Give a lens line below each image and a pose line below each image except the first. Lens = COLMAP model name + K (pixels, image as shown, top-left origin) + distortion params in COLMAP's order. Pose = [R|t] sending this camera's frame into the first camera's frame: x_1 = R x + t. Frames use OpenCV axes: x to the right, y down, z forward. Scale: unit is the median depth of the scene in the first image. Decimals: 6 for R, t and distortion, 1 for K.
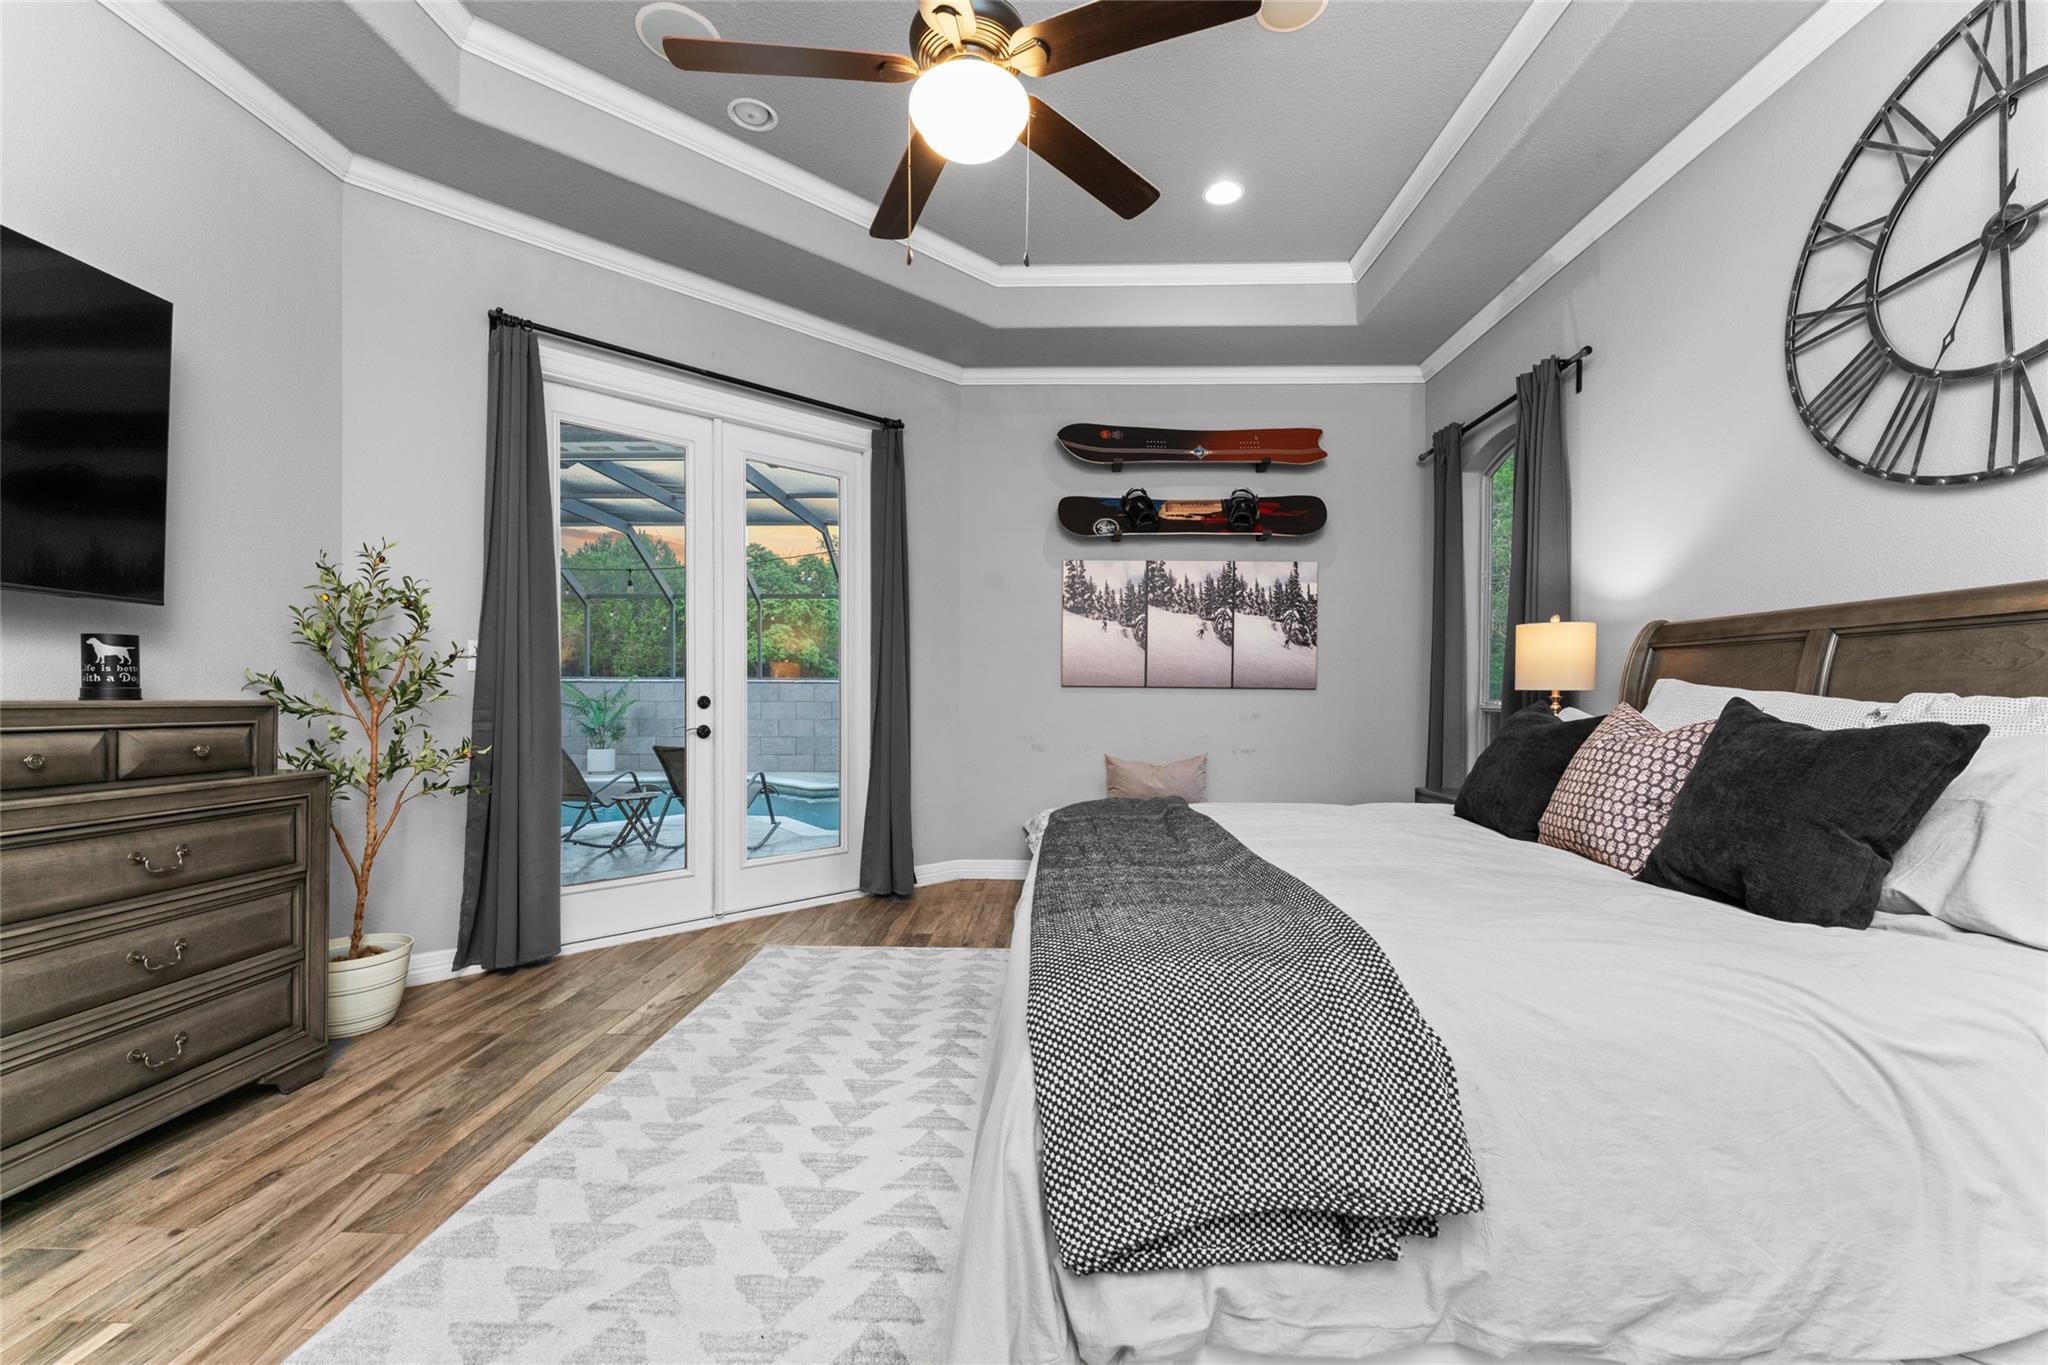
lens RADIAL K [[819.0, 0, 1022.0], [0, 819.0, 693.5], [0, 0, 1]] dist [-0.000647, 0.000252]
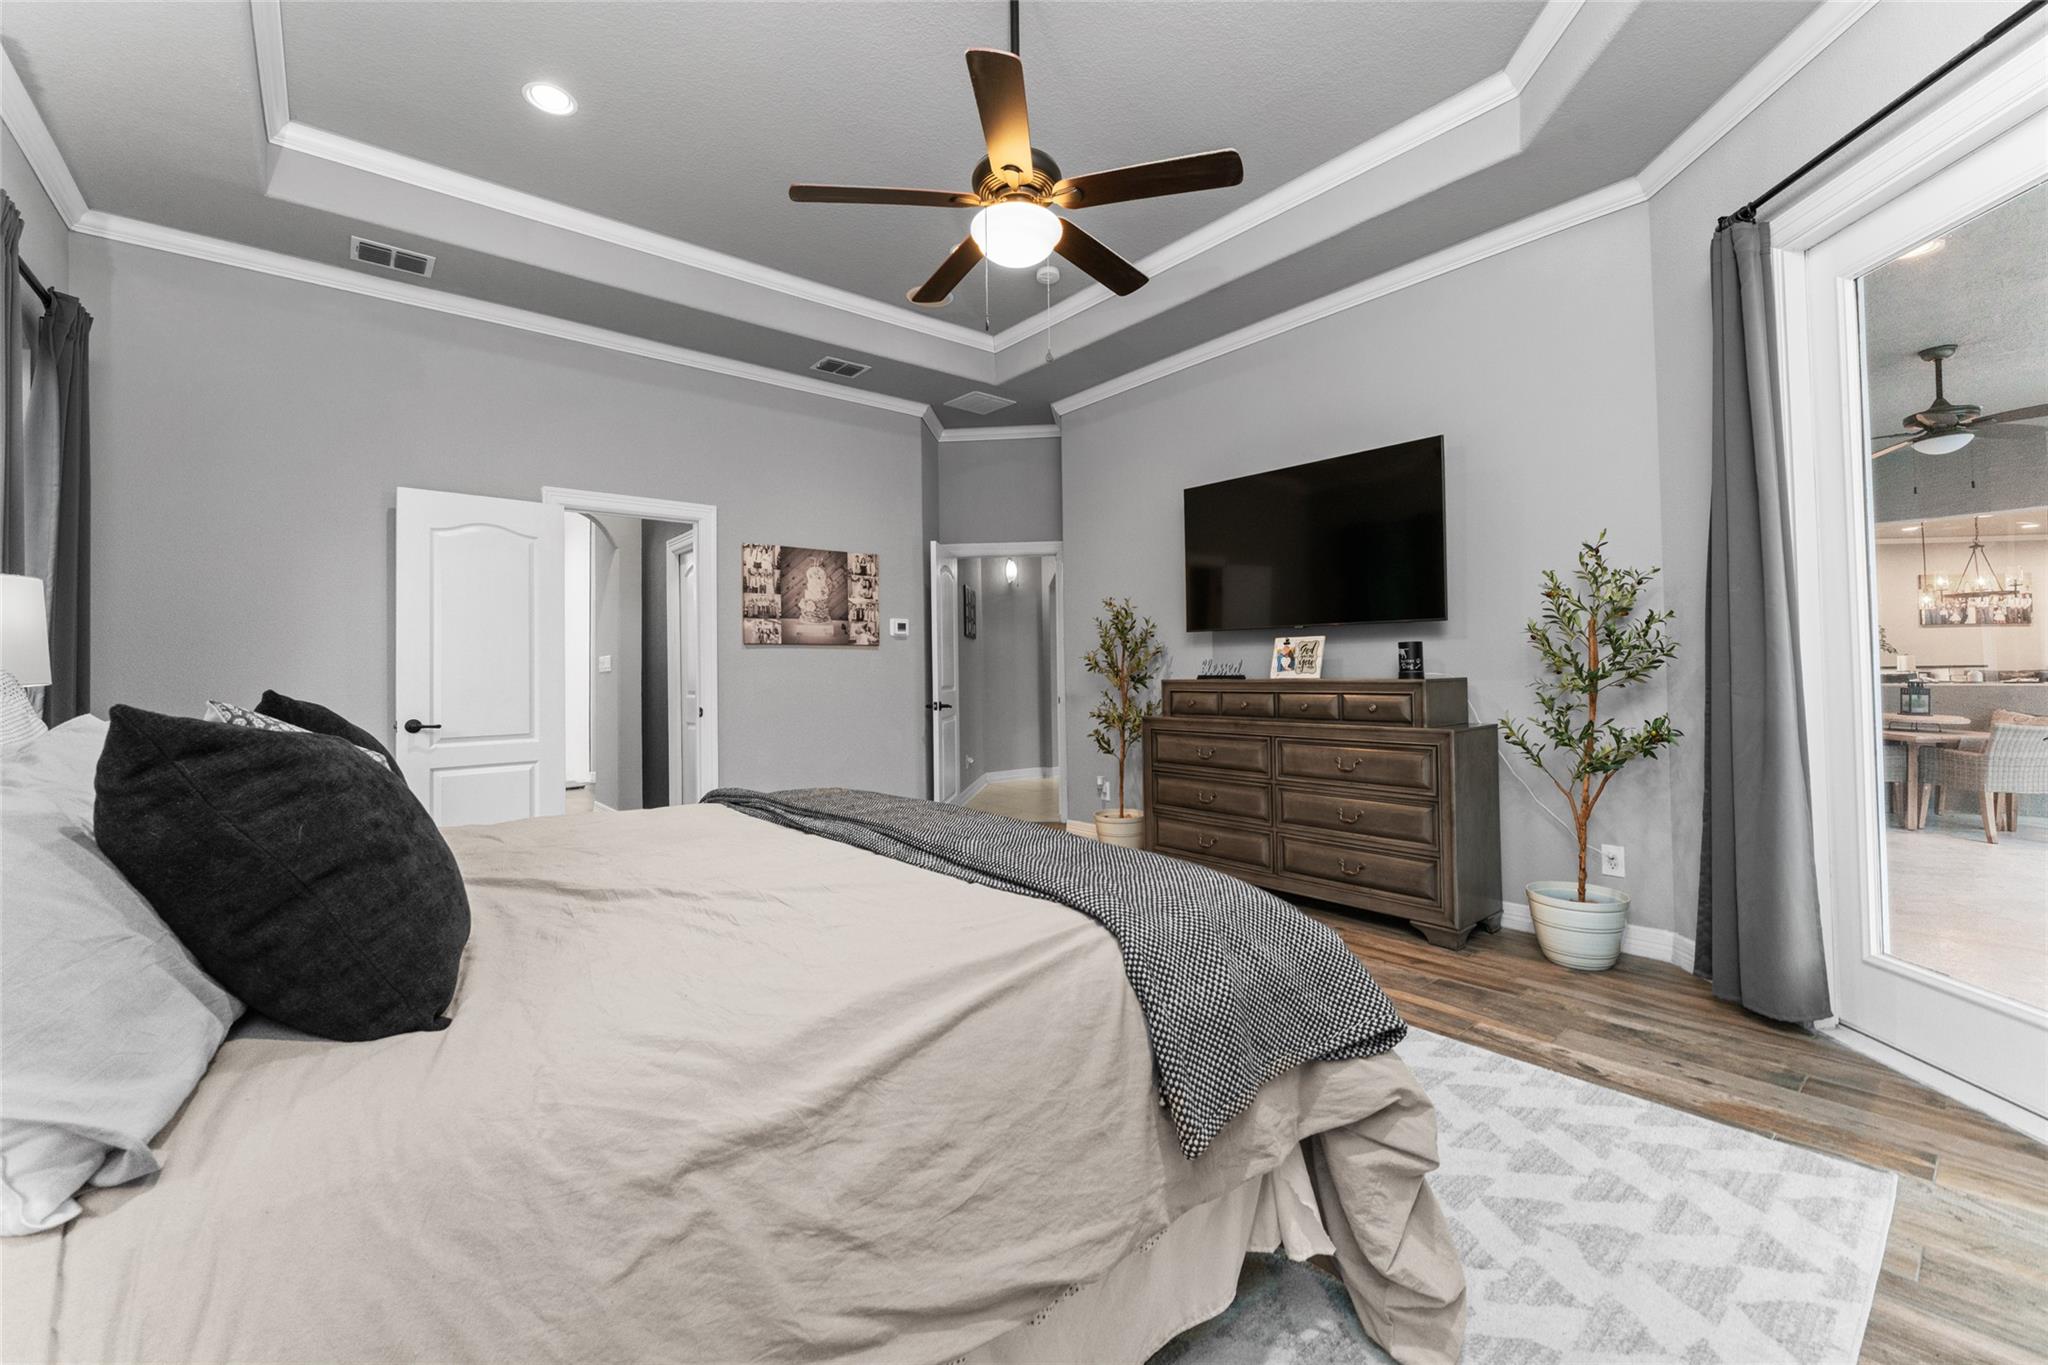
lens RADIAL K [[819.0, 0, 1022.0], [0, 819.0, 693.5], [0, 0, 1]] dist [-0.000647, 0.000252]
pose [[-0.748357, 0.015753, -0.663110, 0.531756], [0.013067, 0.999874, 0.009007, 0.010116], [0.663168, -0.001925, -0.748468, 1.361487]]
